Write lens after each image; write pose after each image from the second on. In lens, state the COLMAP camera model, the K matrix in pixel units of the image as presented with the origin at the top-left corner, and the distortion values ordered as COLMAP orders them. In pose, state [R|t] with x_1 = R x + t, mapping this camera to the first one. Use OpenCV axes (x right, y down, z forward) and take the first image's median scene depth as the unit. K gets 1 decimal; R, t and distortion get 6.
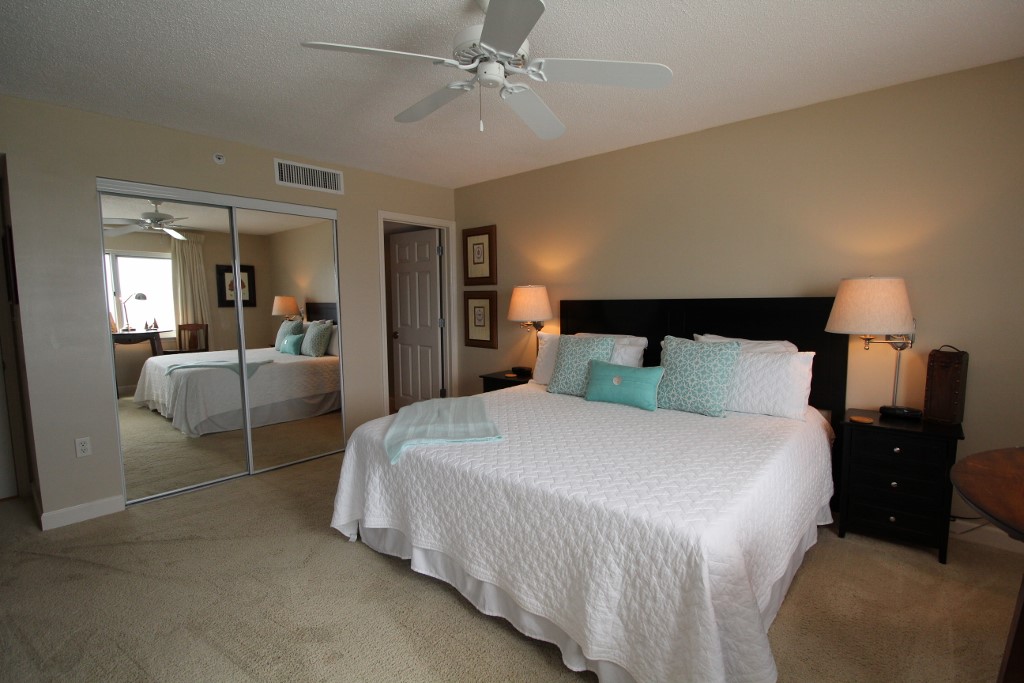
lens RADIAL K [[479.4, 0, 512.4], [0, 479.4, 342.9], [0, 0, 1]] dist [-0.003944, -0.000491]
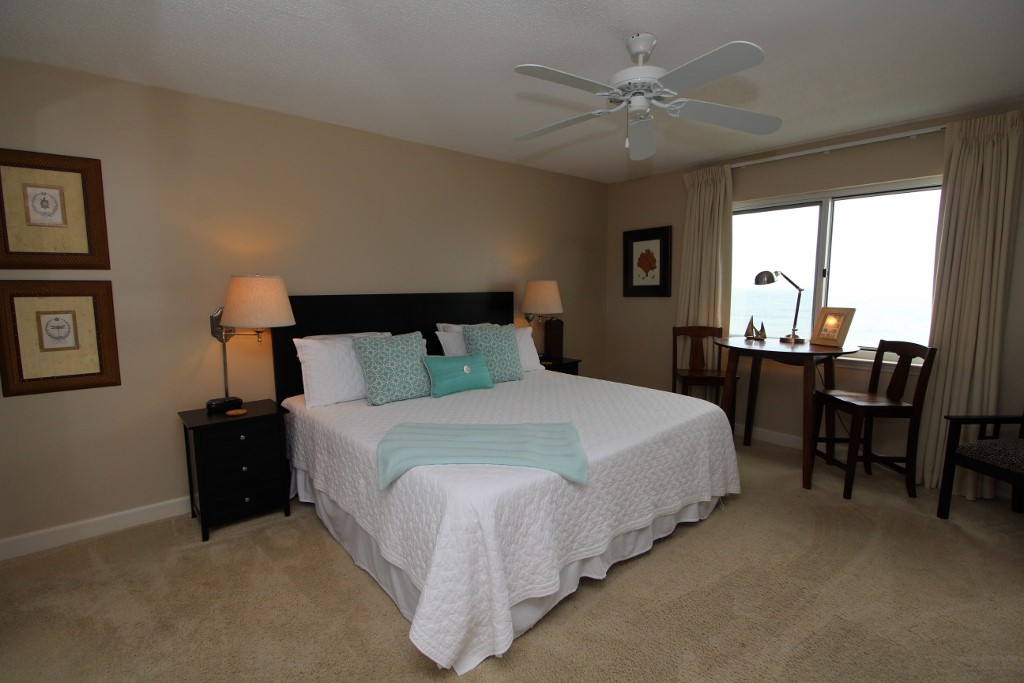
lens RADIAL K [[479.4, 0, 518.2], [0, 479.4, 344.6], [0, 0, 1]] dist [-0.003944, -0.000491]
pose [[0.116910, -0.099394, 0.988156, -0.847304], [0.098469, 0.991237, 0.088054, -0.061236], [-0.988249, 0.087008, 0.125672, 0.760636]]
